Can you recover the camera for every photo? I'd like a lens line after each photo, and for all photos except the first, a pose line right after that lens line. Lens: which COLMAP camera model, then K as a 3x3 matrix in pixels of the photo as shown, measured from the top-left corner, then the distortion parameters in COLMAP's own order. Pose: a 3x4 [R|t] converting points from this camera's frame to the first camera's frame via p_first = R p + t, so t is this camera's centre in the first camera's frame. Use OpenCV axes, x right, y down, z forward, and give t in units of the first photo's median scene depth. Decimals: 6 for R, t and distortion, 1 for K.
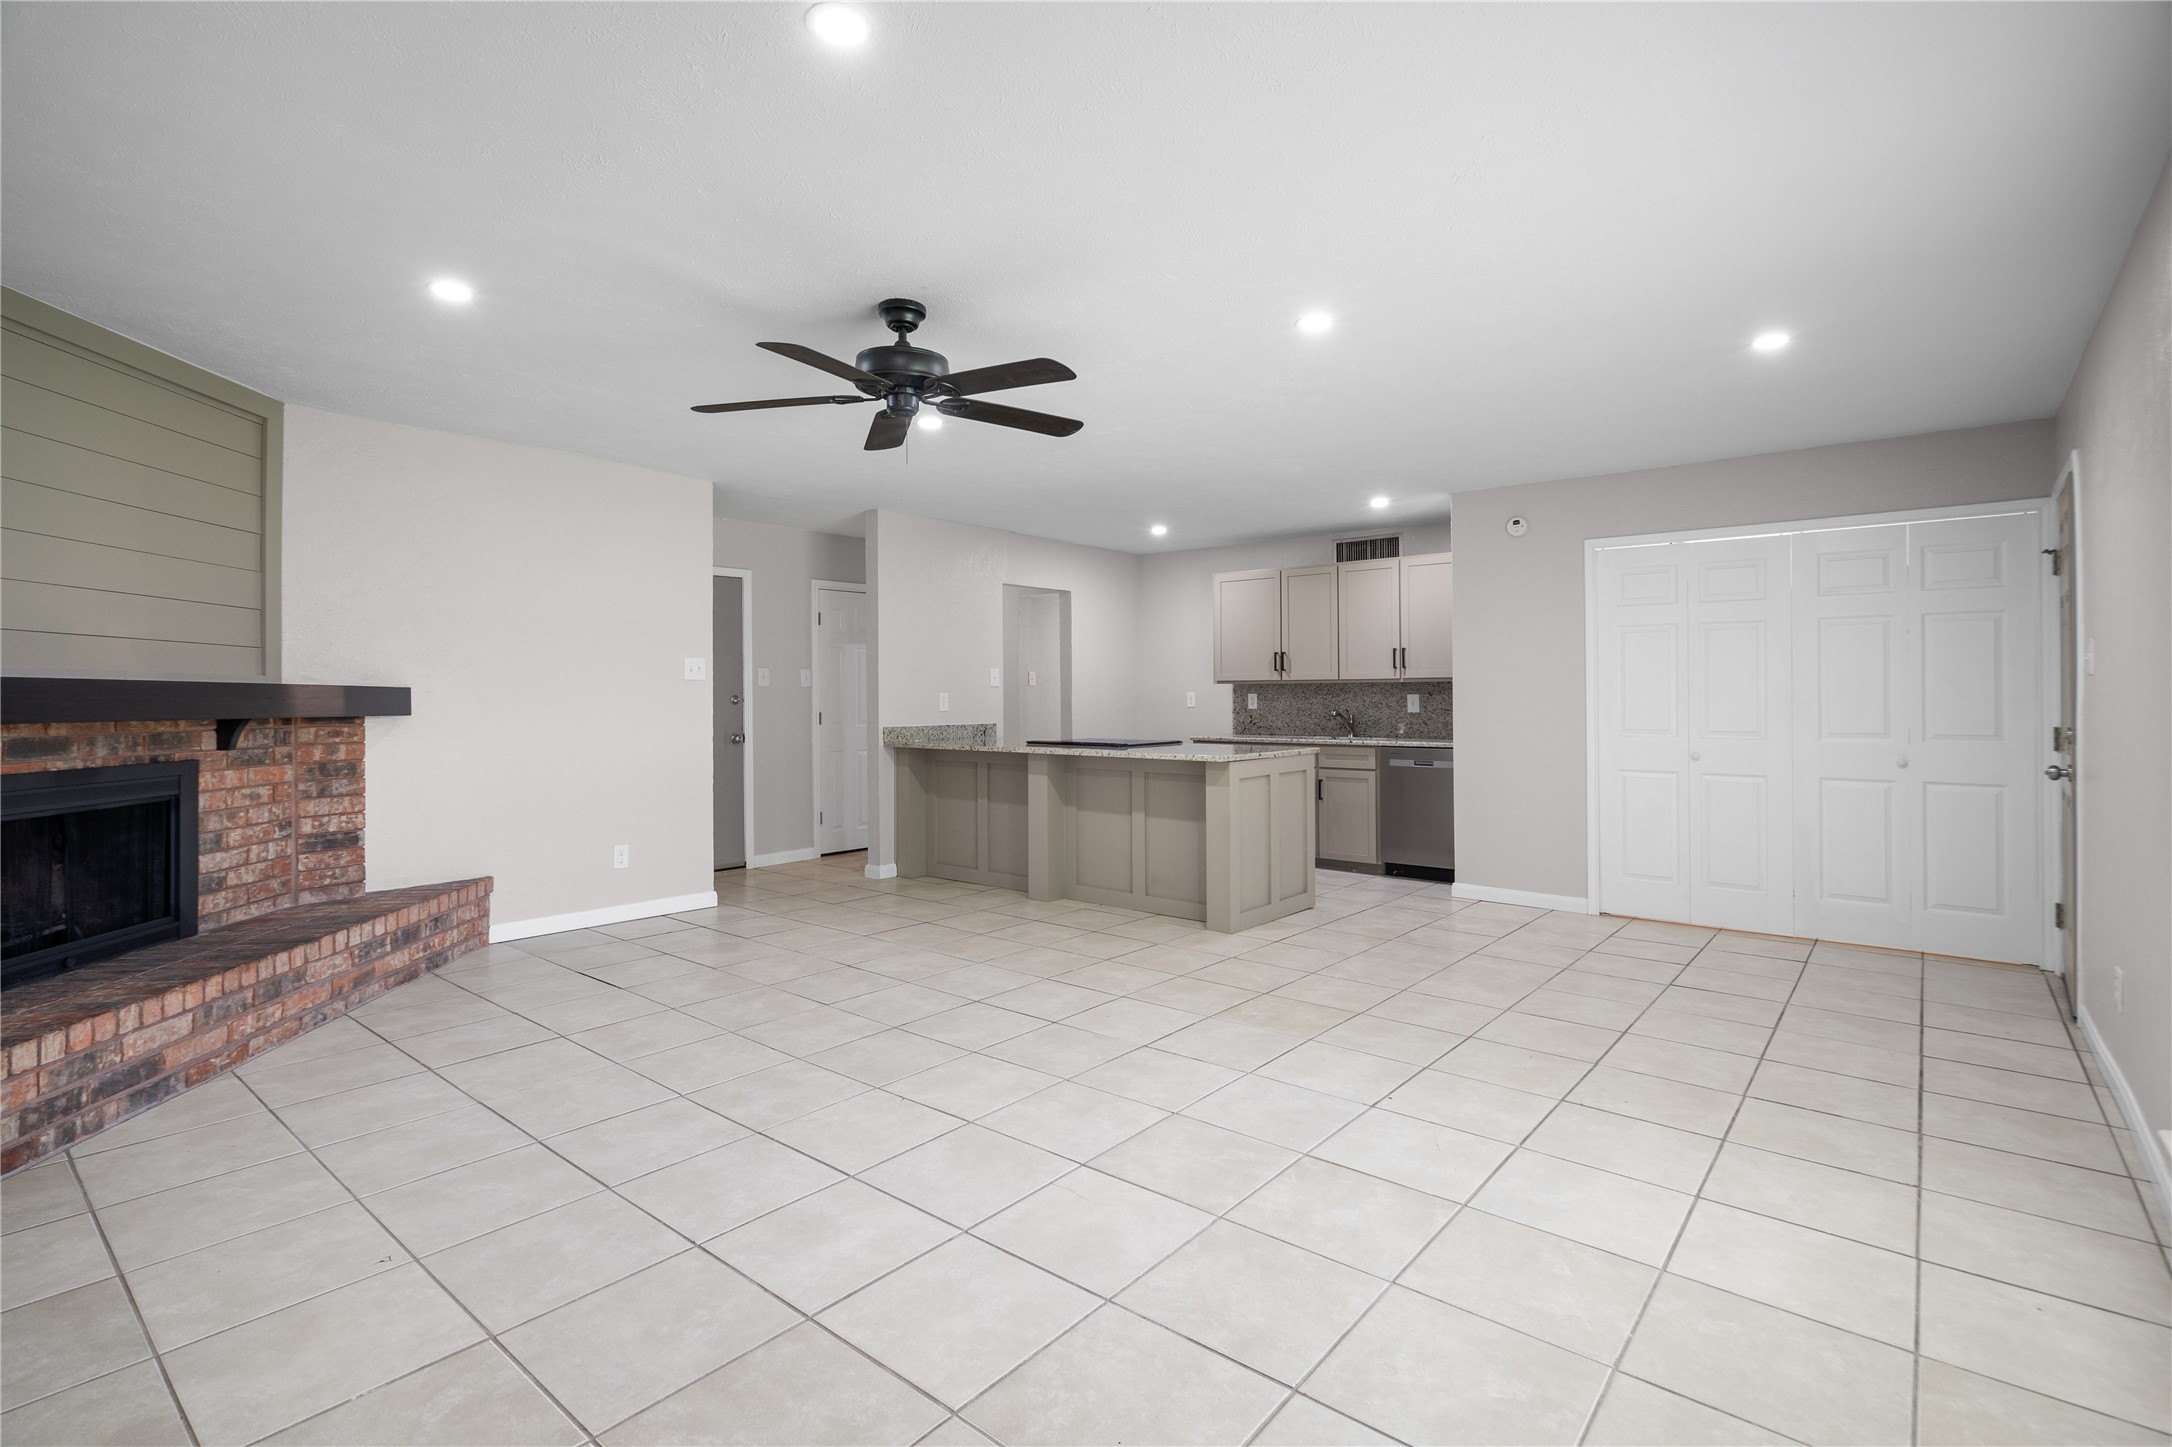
lens RADIAL K [[1017.7, 0, 1089.5], [0, 1017.7, 696.0], [0, 0, 1]] dist [-0.002757, -0.000125]
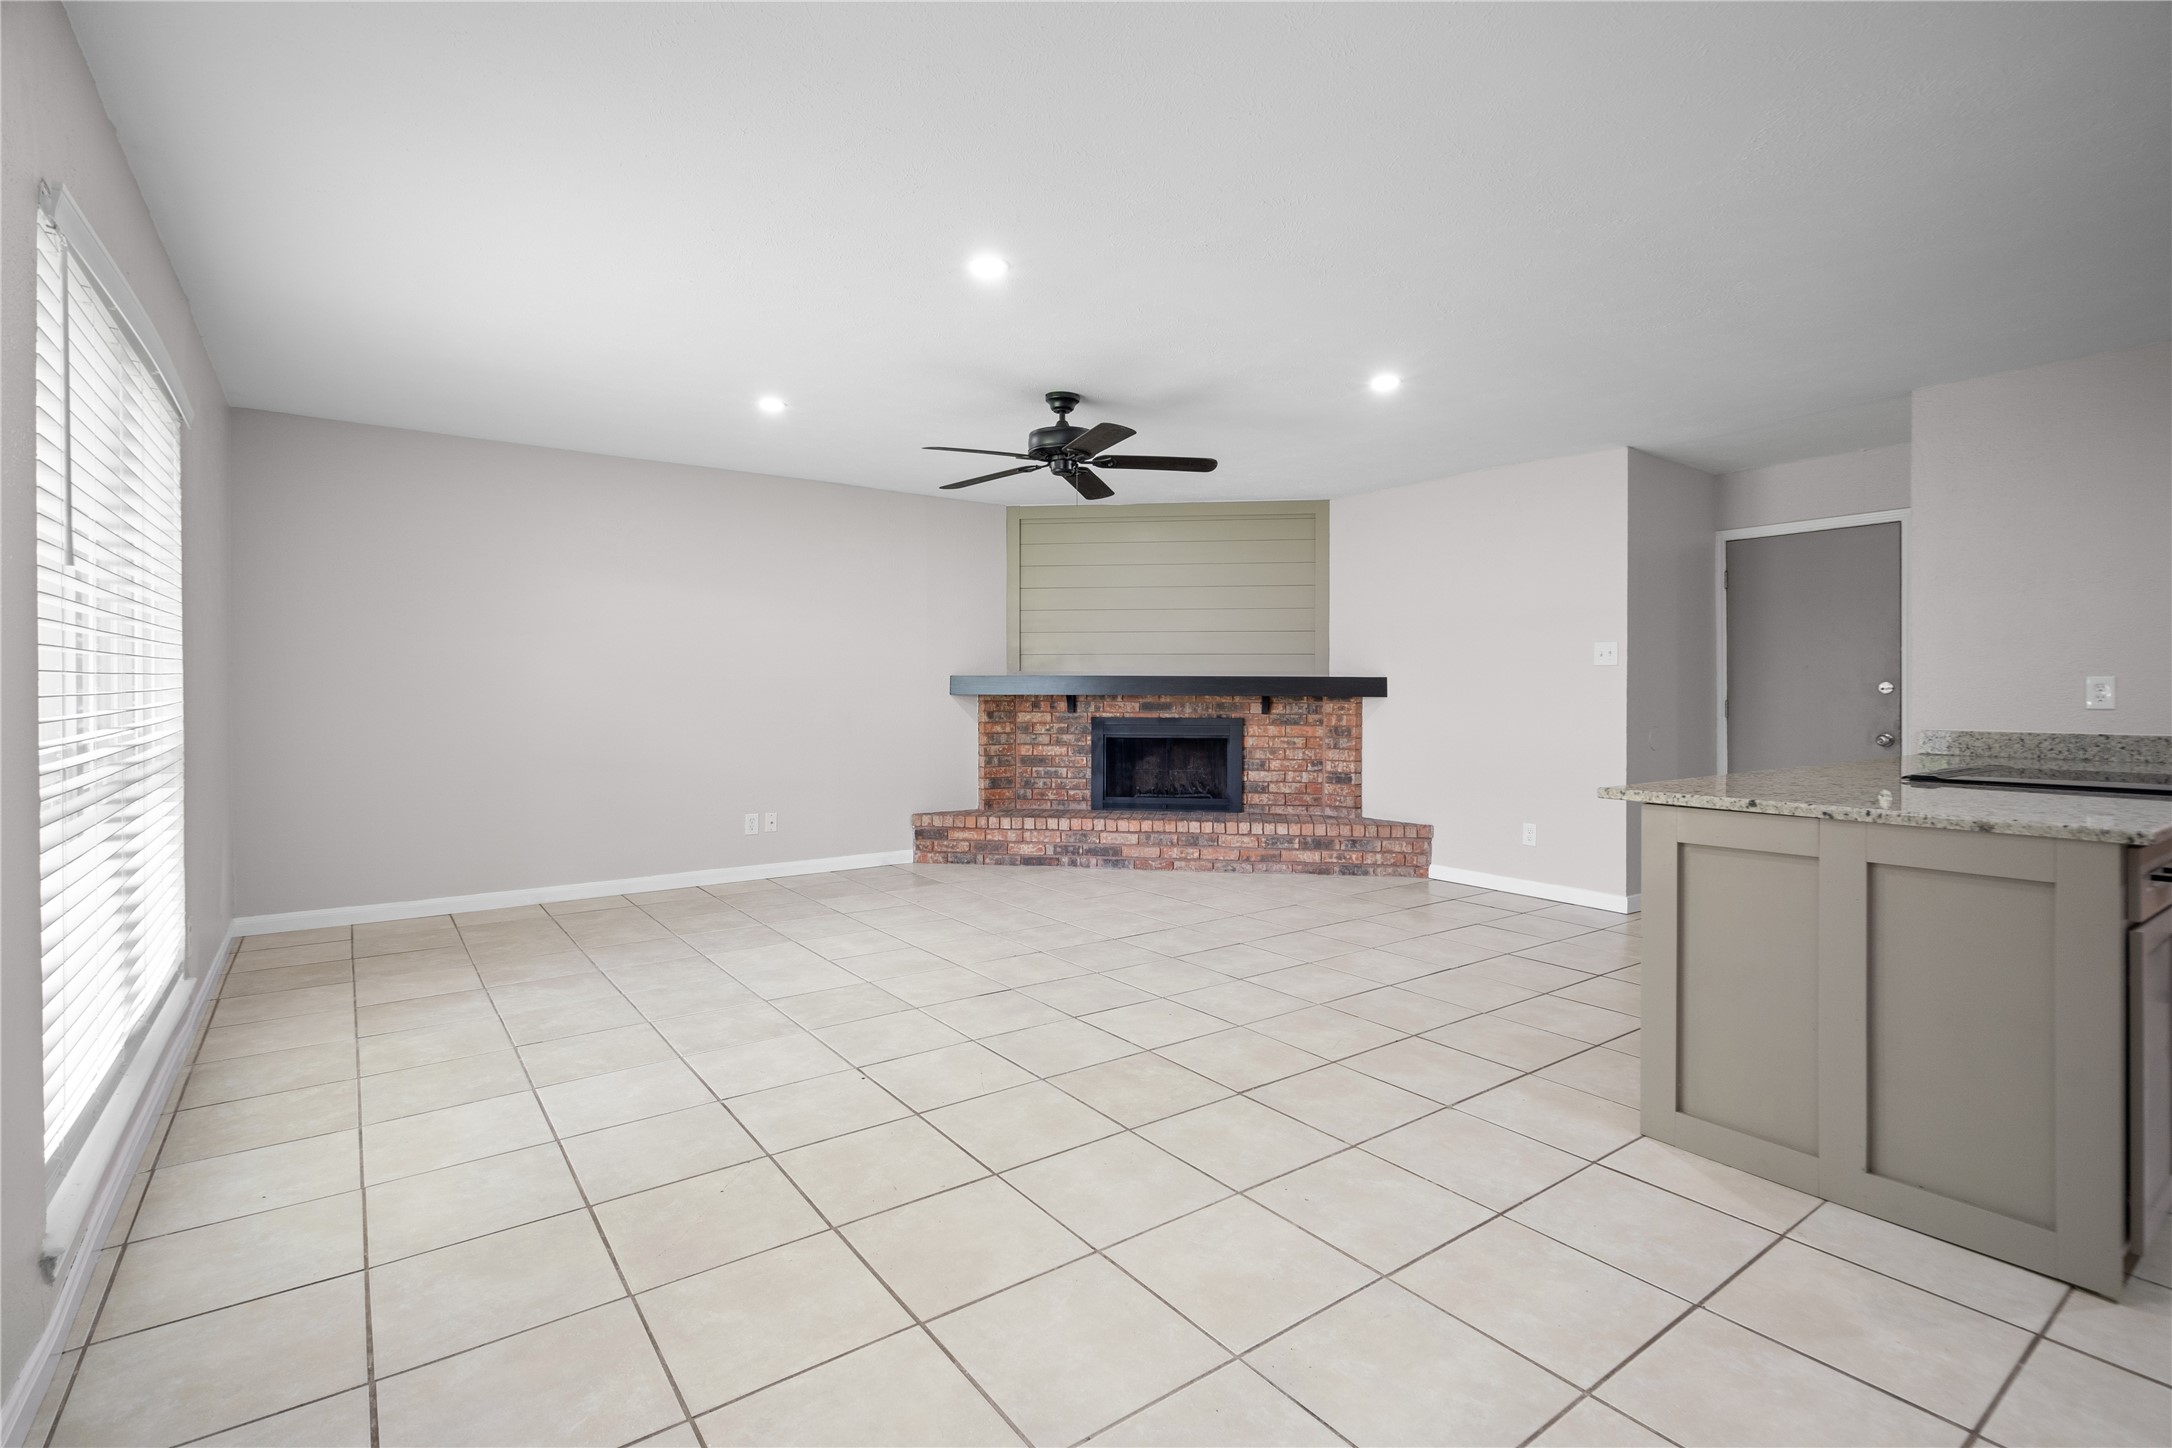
lens RADIAL K [[1017.7, 0, 1089.5], [0, 1017.7, 696.5], [0, 0, 1]] dist [-0.002757, -0.000125]
pose [[-0.244035, 0.008392, -0.969730, 0.856409], [0.000506, 0.999964, 0.008526, 0.006538], [0.969766, 0.001590, -0.244030, 1.030973]]
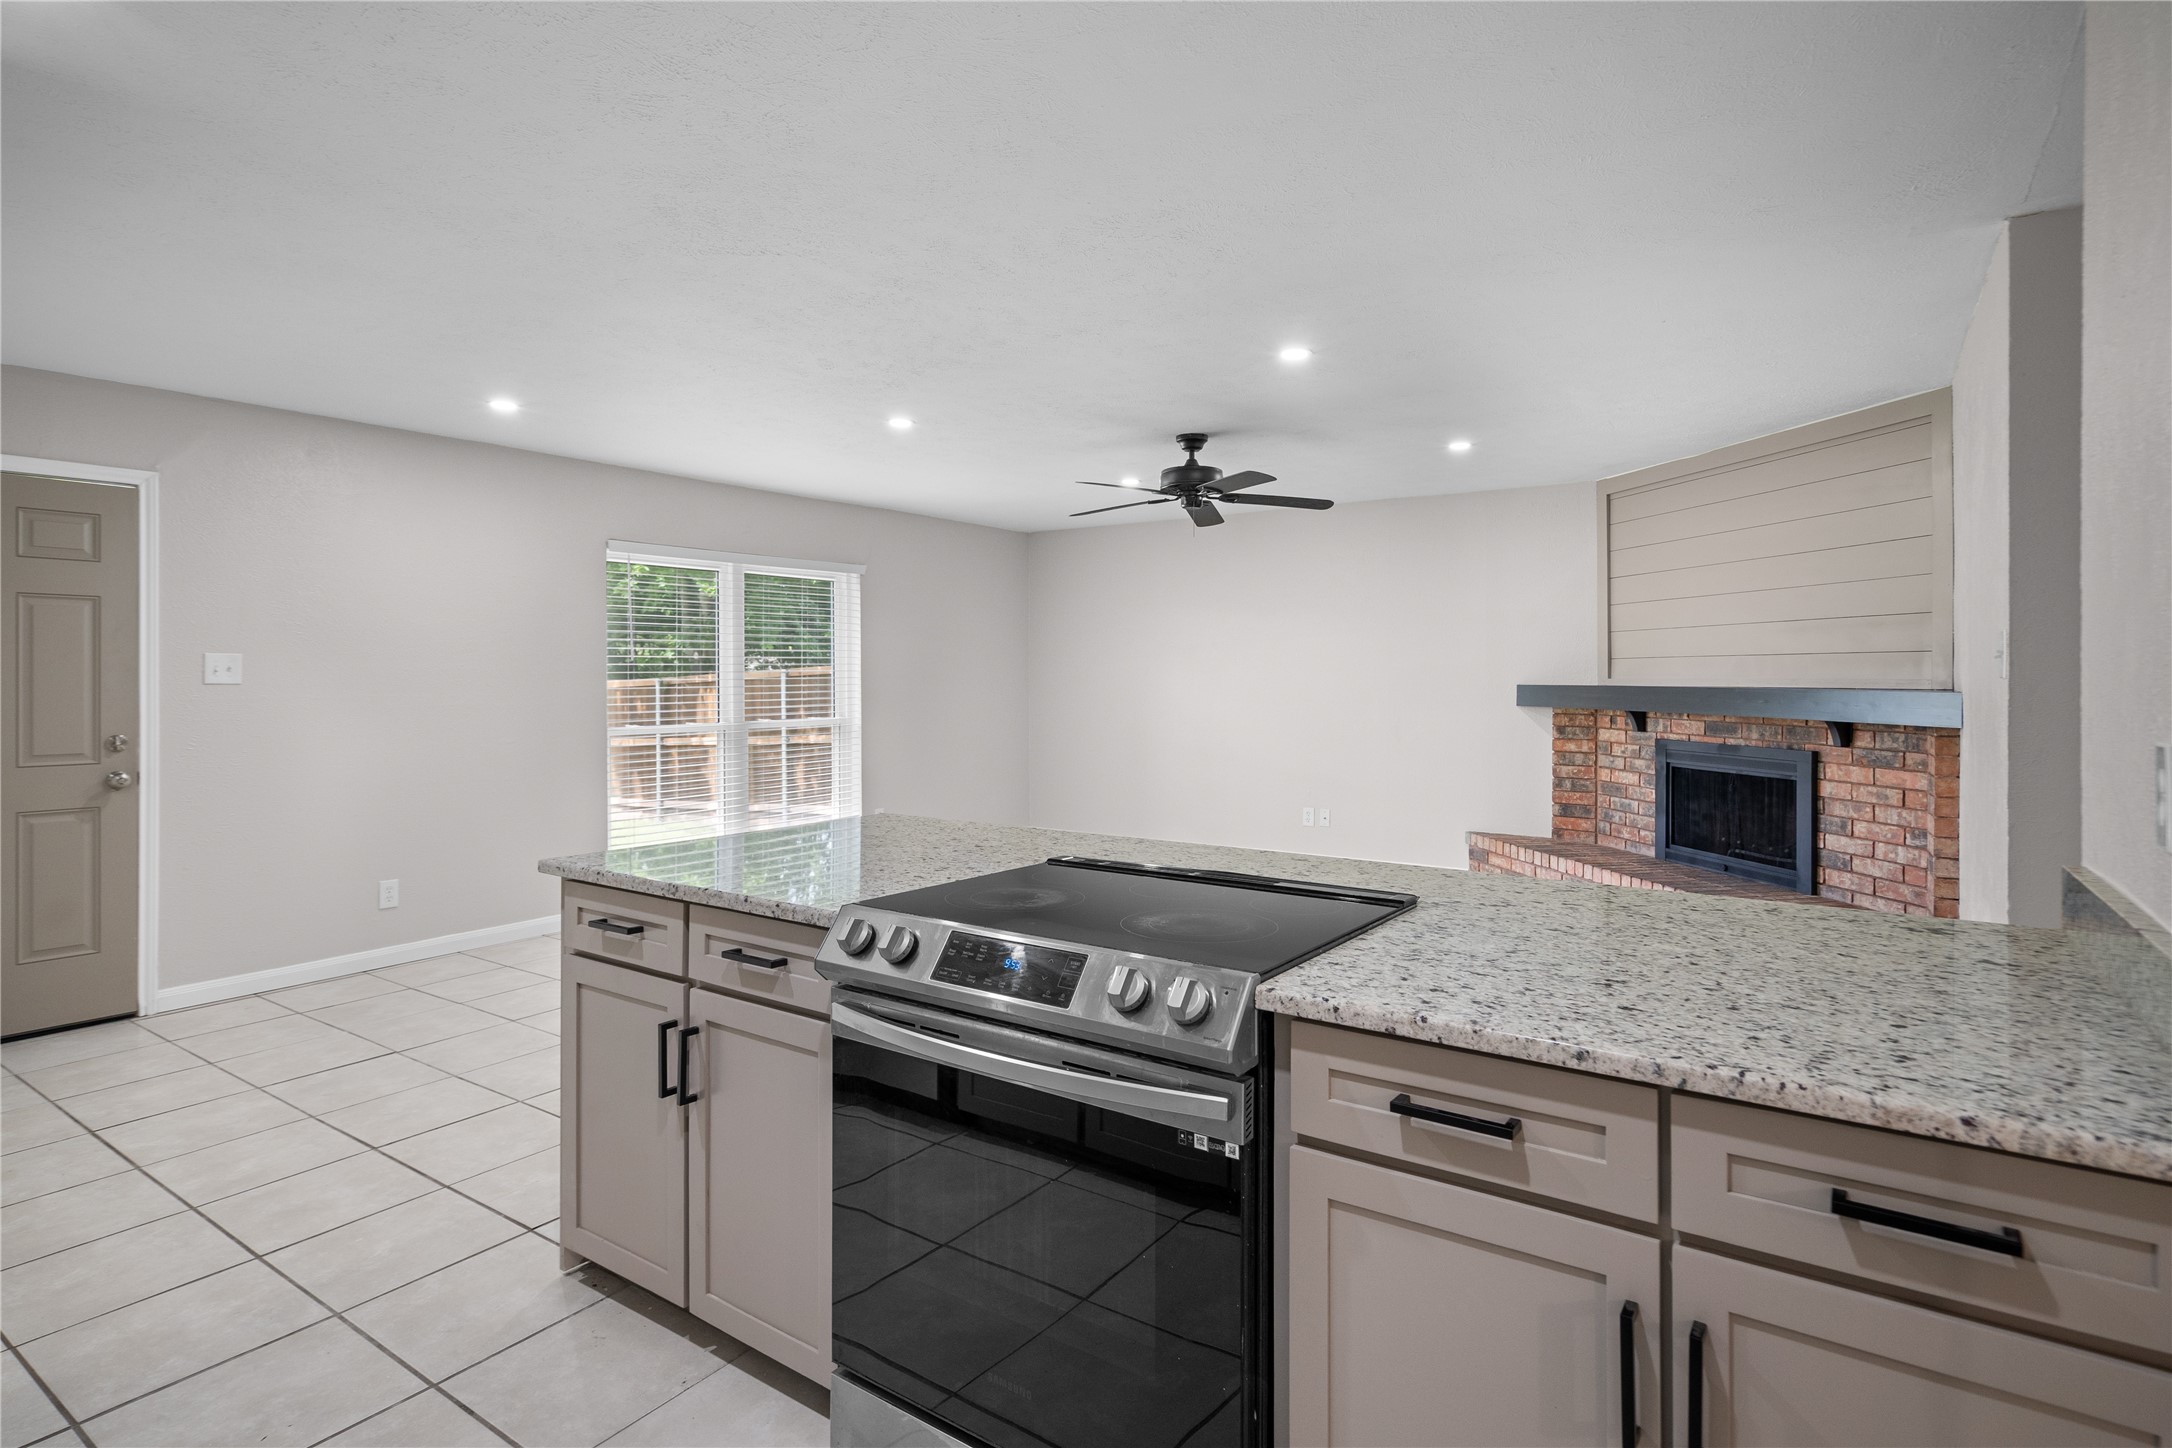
lens RADIAL K [[1134.6, 0, 1083.7], [0, 1134.6, 693.5], [0, 0, 1]] dist [0.020954, -0.000506]
pose [[-0.997356, 0.001802, -0.072650, 0.076552], [0.000856, 0.999914, 0.013052, -0.021673], [0.072668, 0.012955, -0.997272, 2.001362]]
